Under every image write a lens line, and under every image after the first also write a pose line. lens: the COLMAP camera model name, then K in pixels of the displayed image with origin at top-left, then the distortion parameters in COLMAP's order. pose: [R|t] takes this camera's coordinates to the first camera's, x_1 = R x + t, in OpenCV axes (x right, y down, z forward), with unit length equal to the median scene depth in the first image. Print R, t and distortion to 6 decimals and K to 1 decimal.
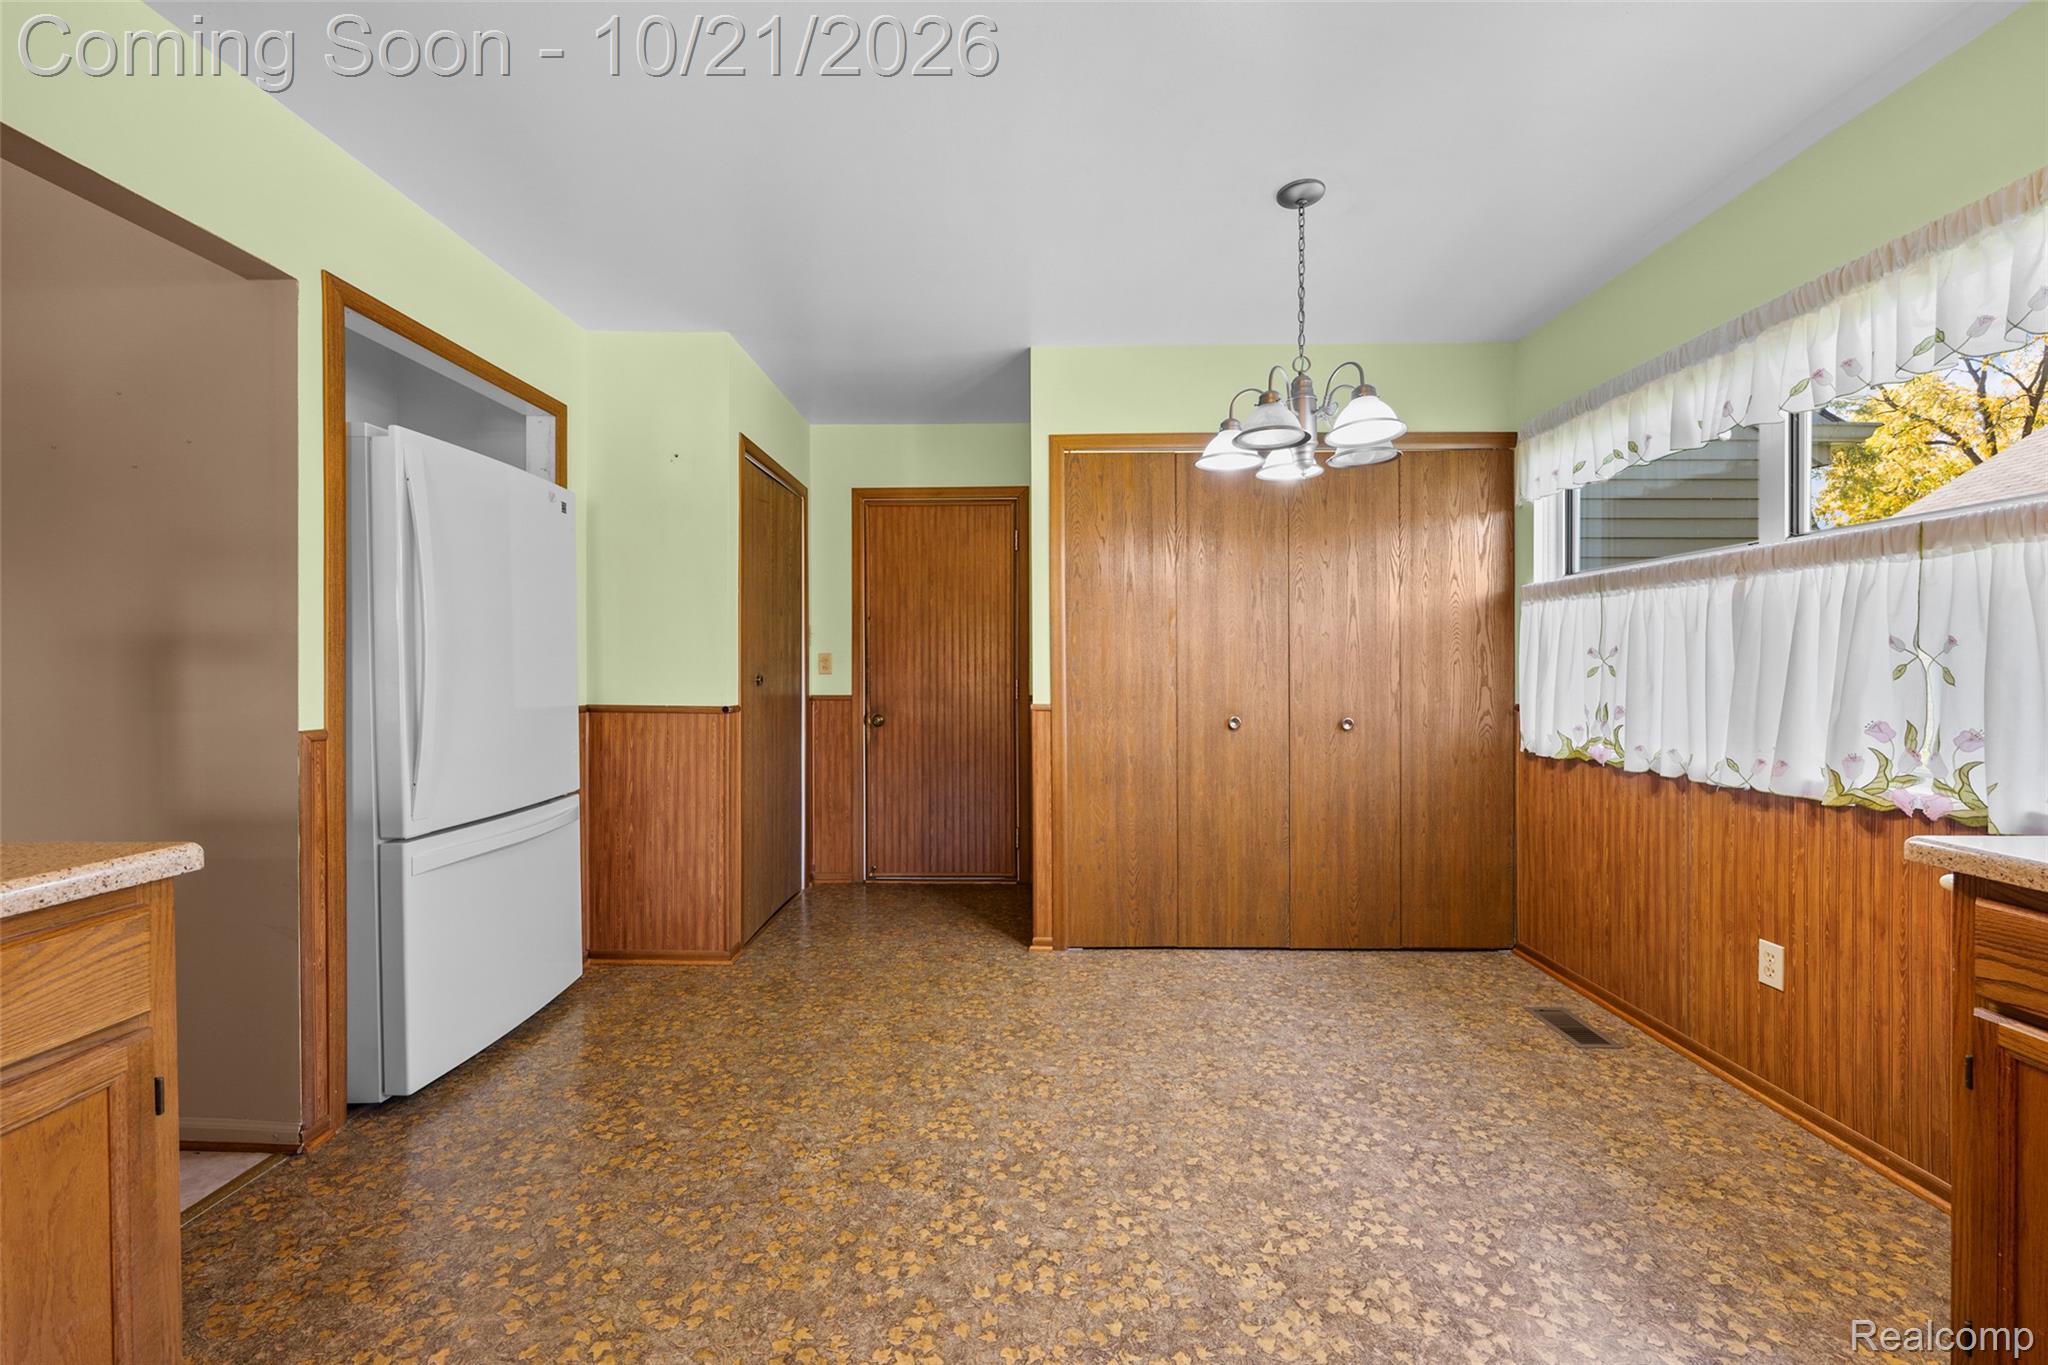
lens RADIAL K [[802.6, 0, 1020.7], [0, 802.6, 675.6], [0, 0, 1]] dist [-0.001250, 0.000290]
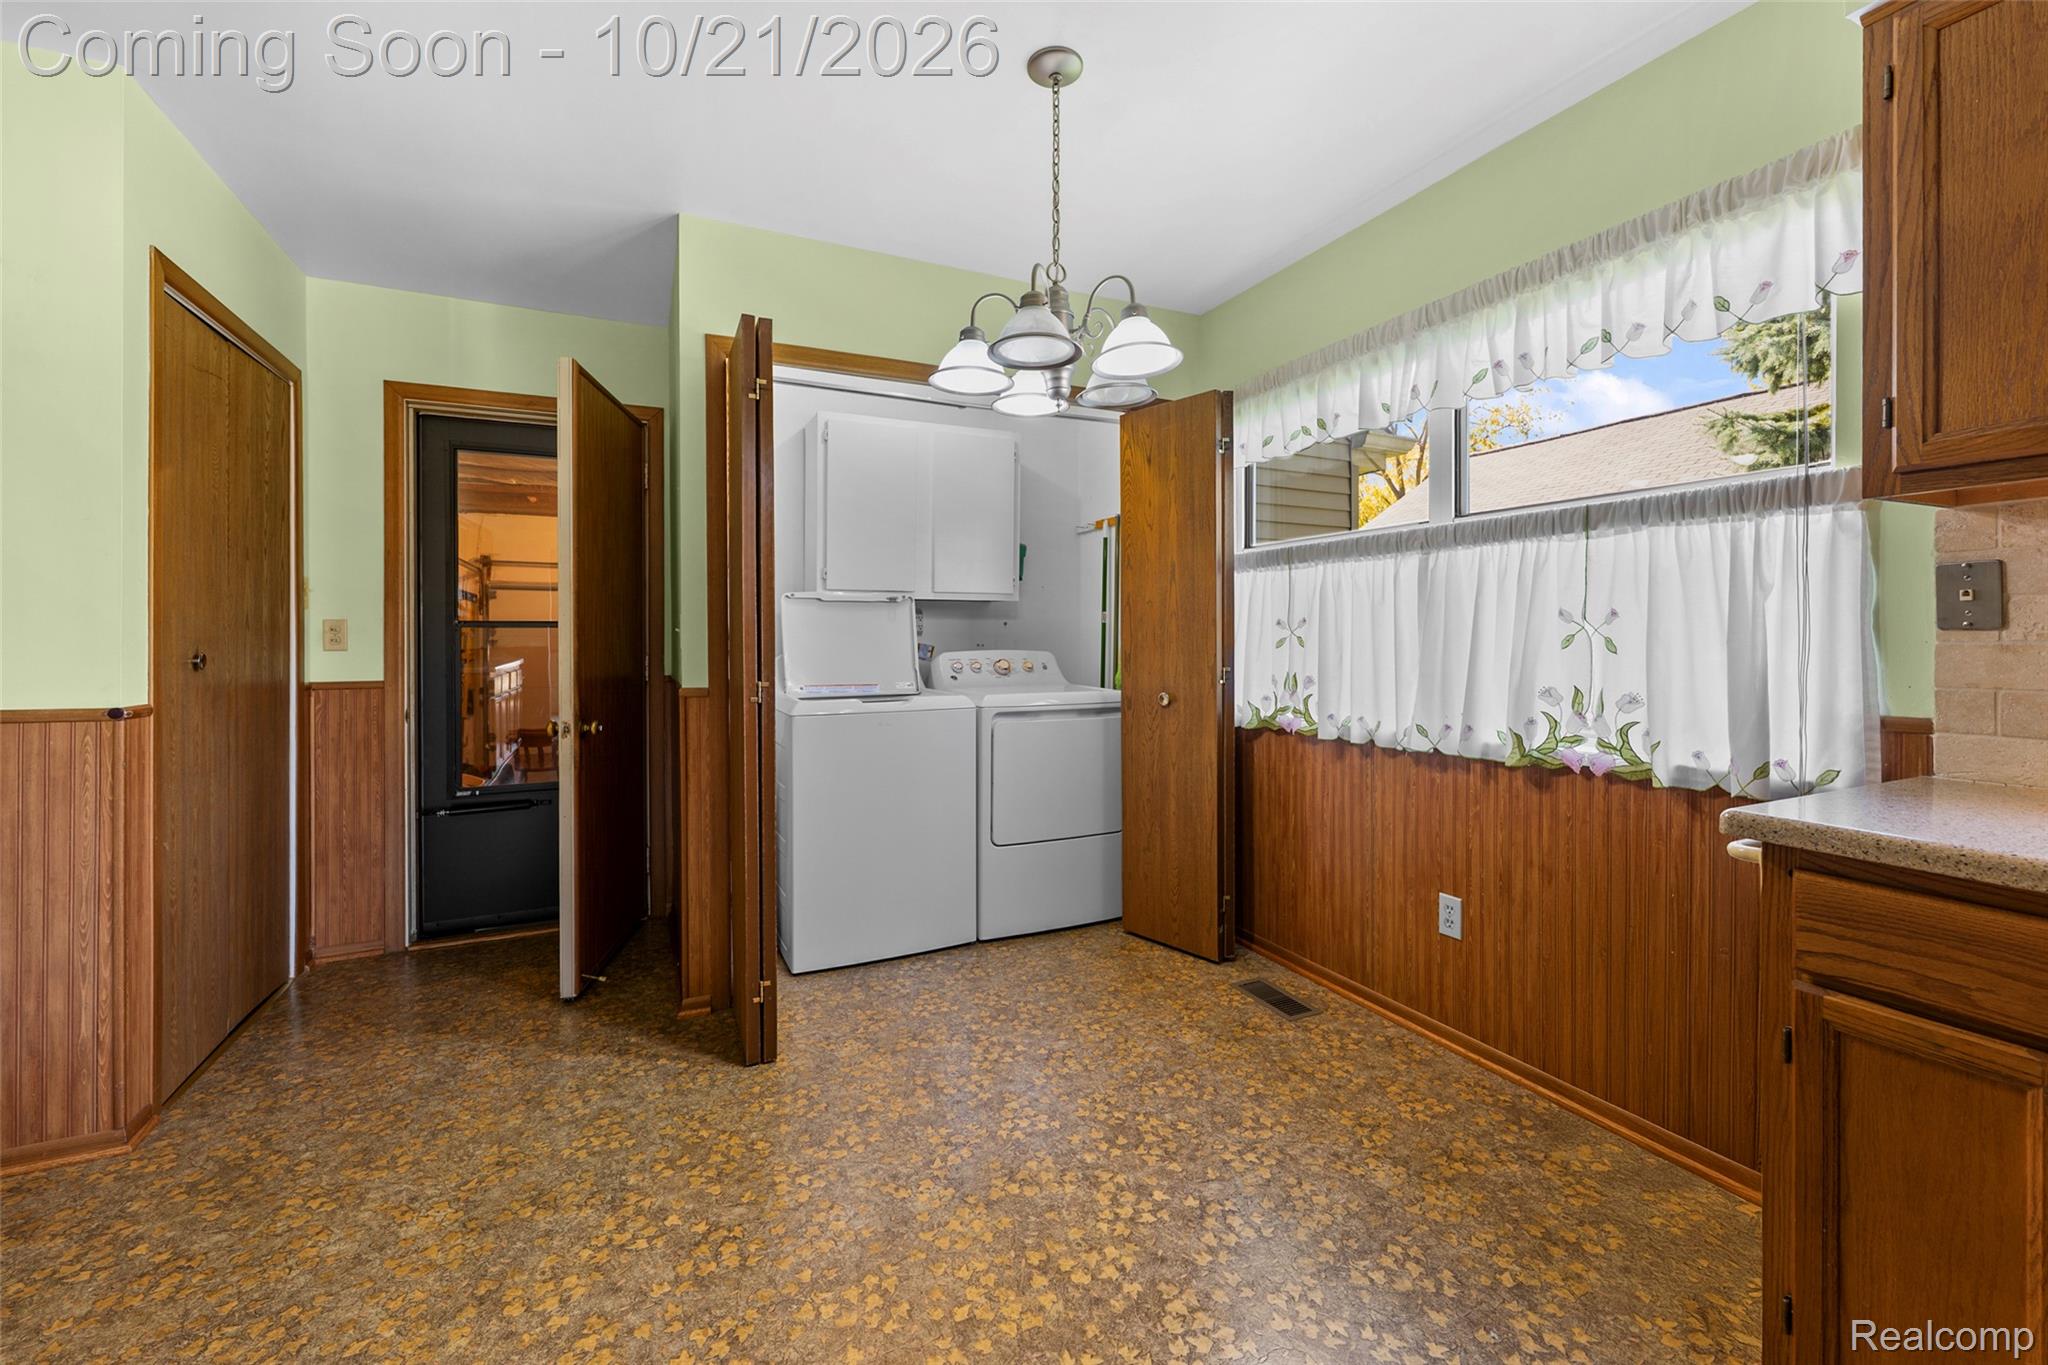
lens RADIAL K [[802.6, 0, 1003.7], [0, 802.6, 639.9], [0, 0, 1]] dist [-0.001250, 0.000290]
pose [[0.899605, -0.002556, 0.436697, -0.060215], [0.006861, 0.999942, -0.008280, -0.002441], [-0.436651, 0.010445, 0.899570, 0.276445]]
